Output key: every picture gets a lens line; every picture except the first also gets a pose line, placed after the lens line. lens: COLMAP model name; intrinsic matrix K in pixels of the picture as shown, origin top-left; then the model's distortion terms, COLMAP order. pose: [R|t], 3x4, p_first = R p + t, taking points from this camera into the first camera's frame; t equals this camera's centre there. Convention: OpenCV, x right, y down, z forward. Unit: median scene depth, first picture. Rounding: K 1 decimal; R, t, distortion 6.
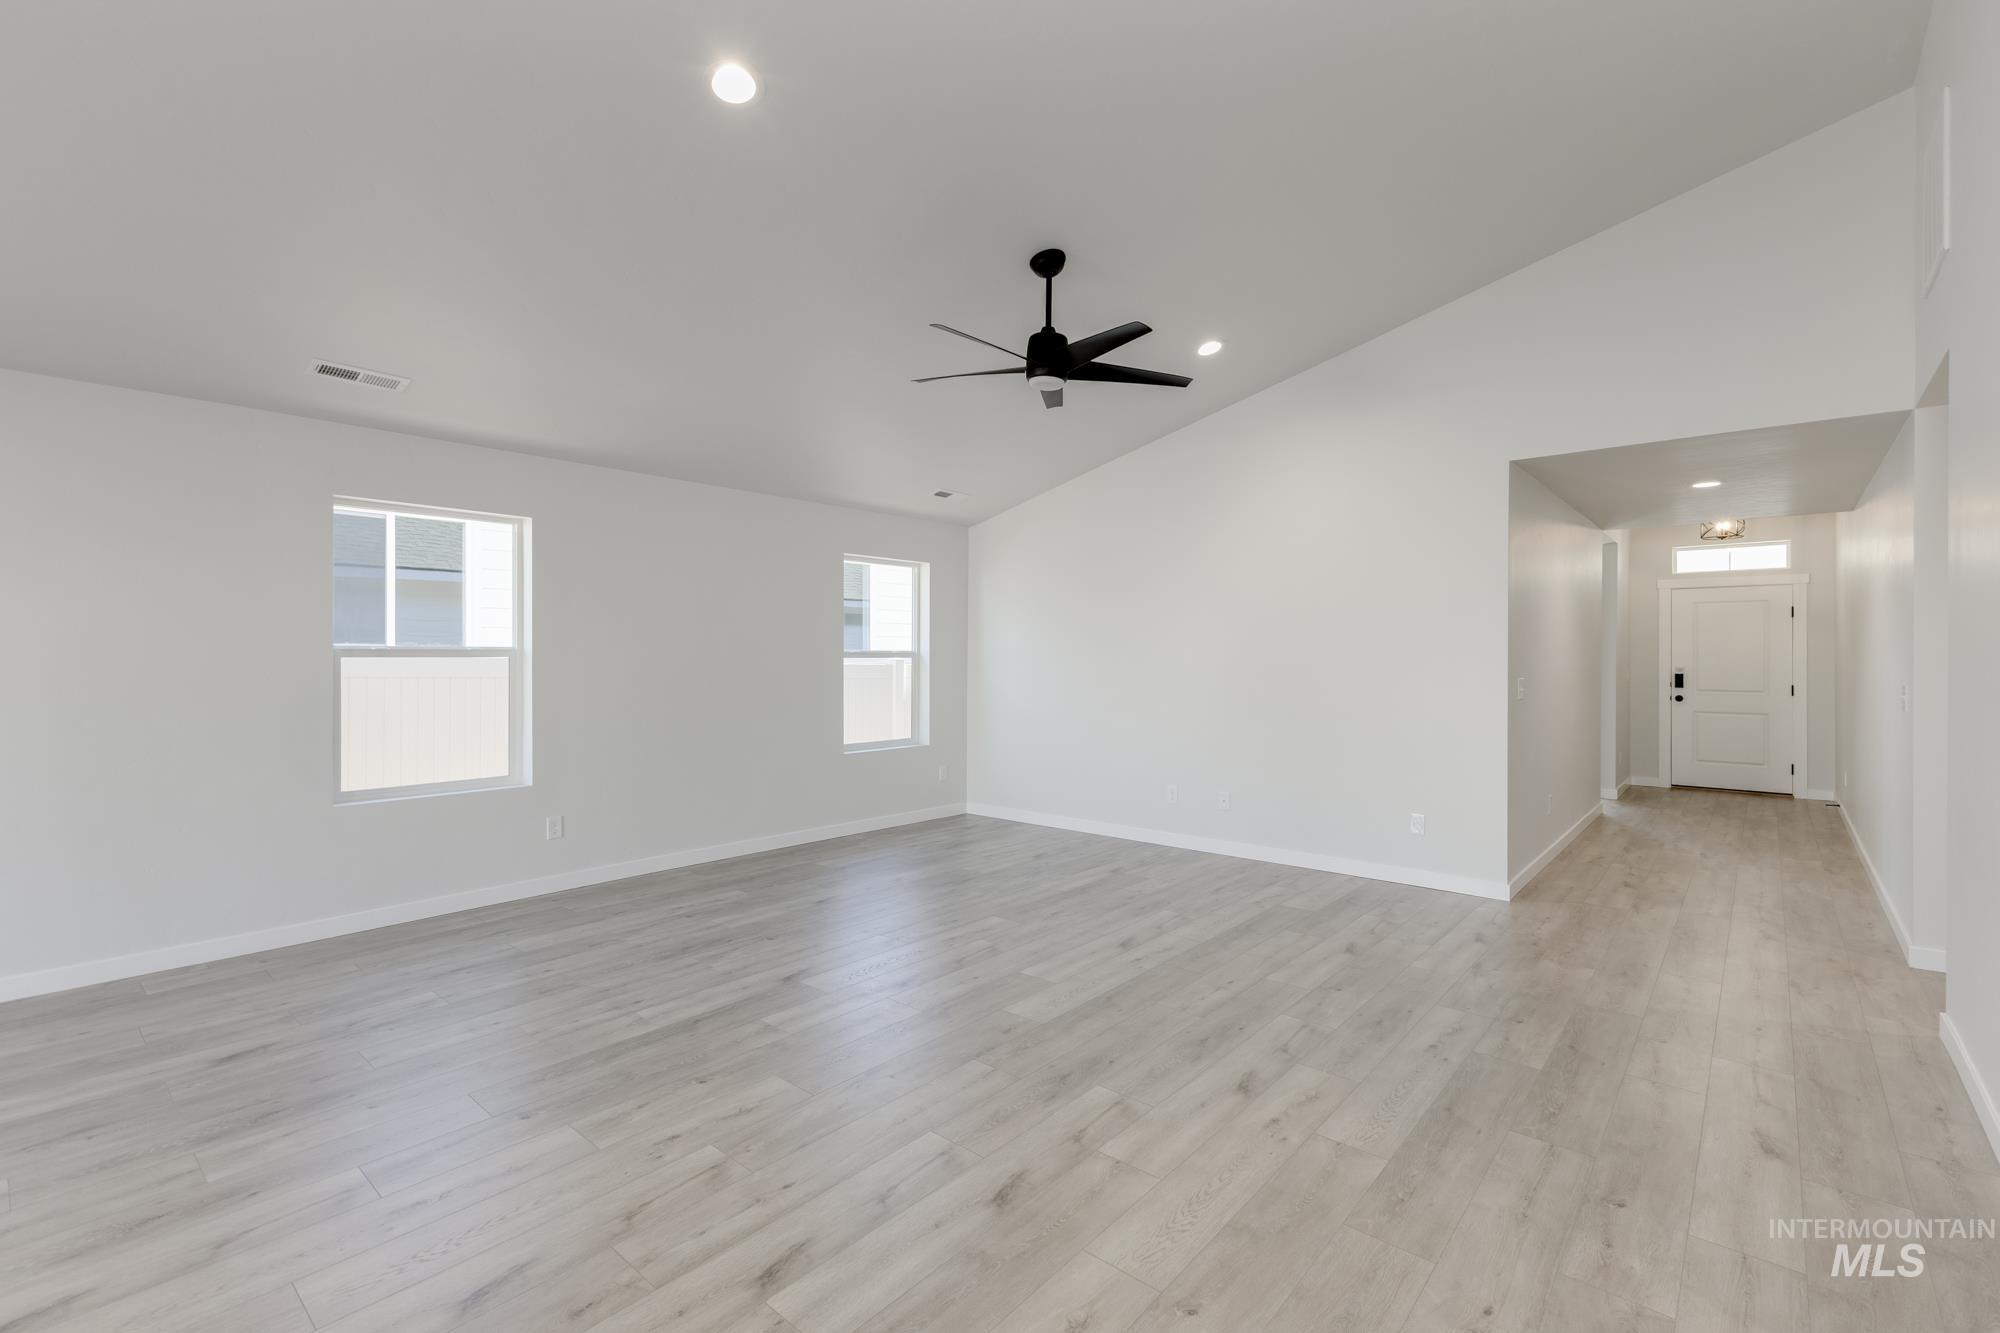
lens RADIAL K [[868.0, 0, 1010.5], [0, 868.0, 675.1], [0, 0, 1]] dist [0.003123, -0.000104]
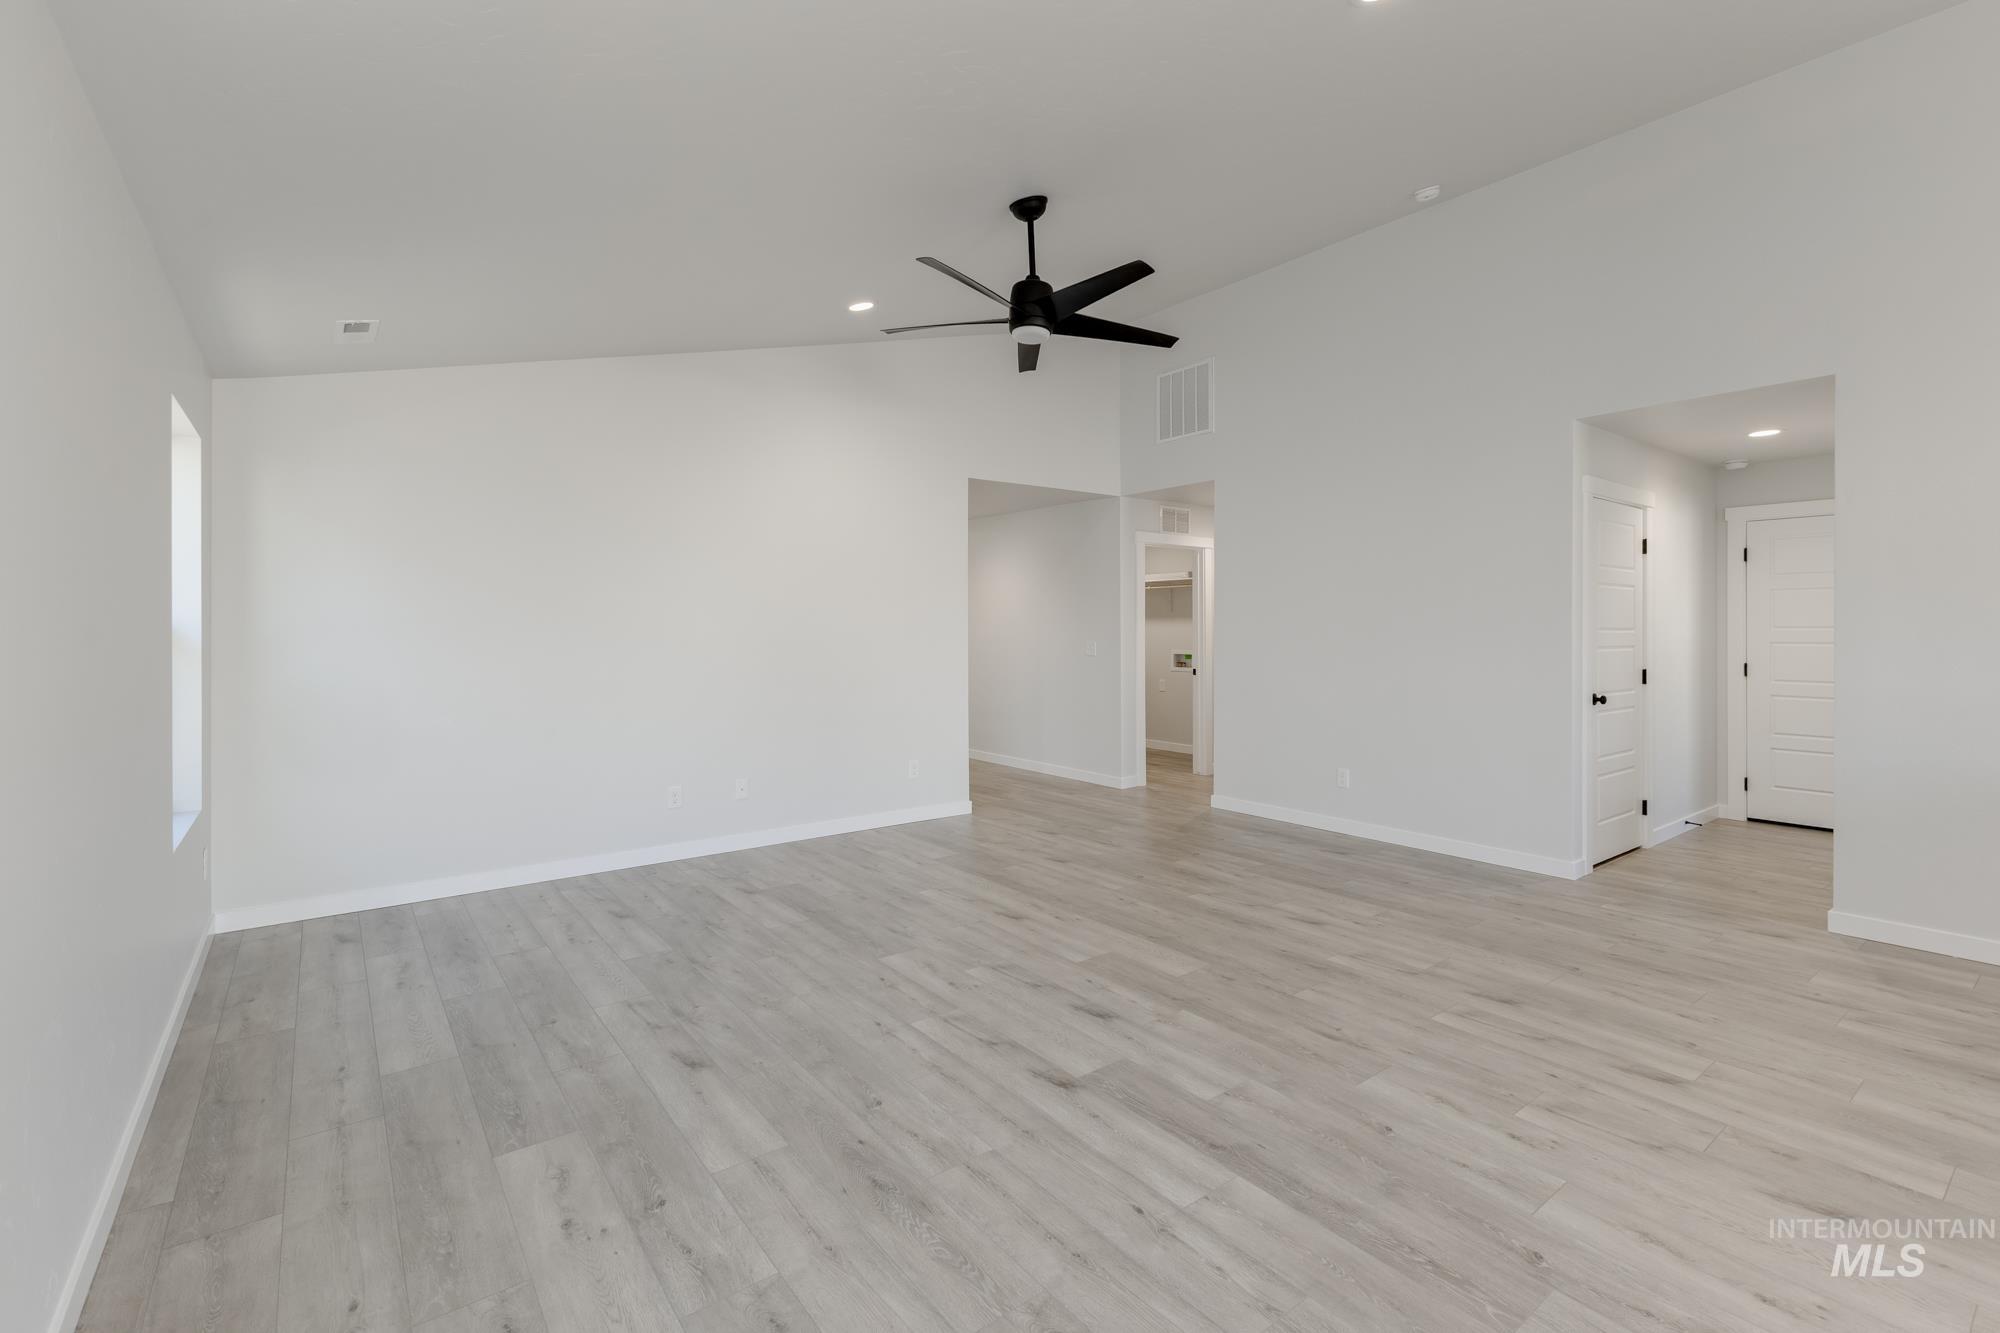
lens RADIAL K [[885.9, 0, 1005.7], [0, 885.9, 658.3], [0, 0, 1]] dist [0.008472, -0.001279]
pose [[0.211550, -0.036900, 0.976670, -0.966876], [0.024523, 0.999173, 0.032438, -0.020978], [-0.977060, 0.017089, 0.212279, 0.898054]]
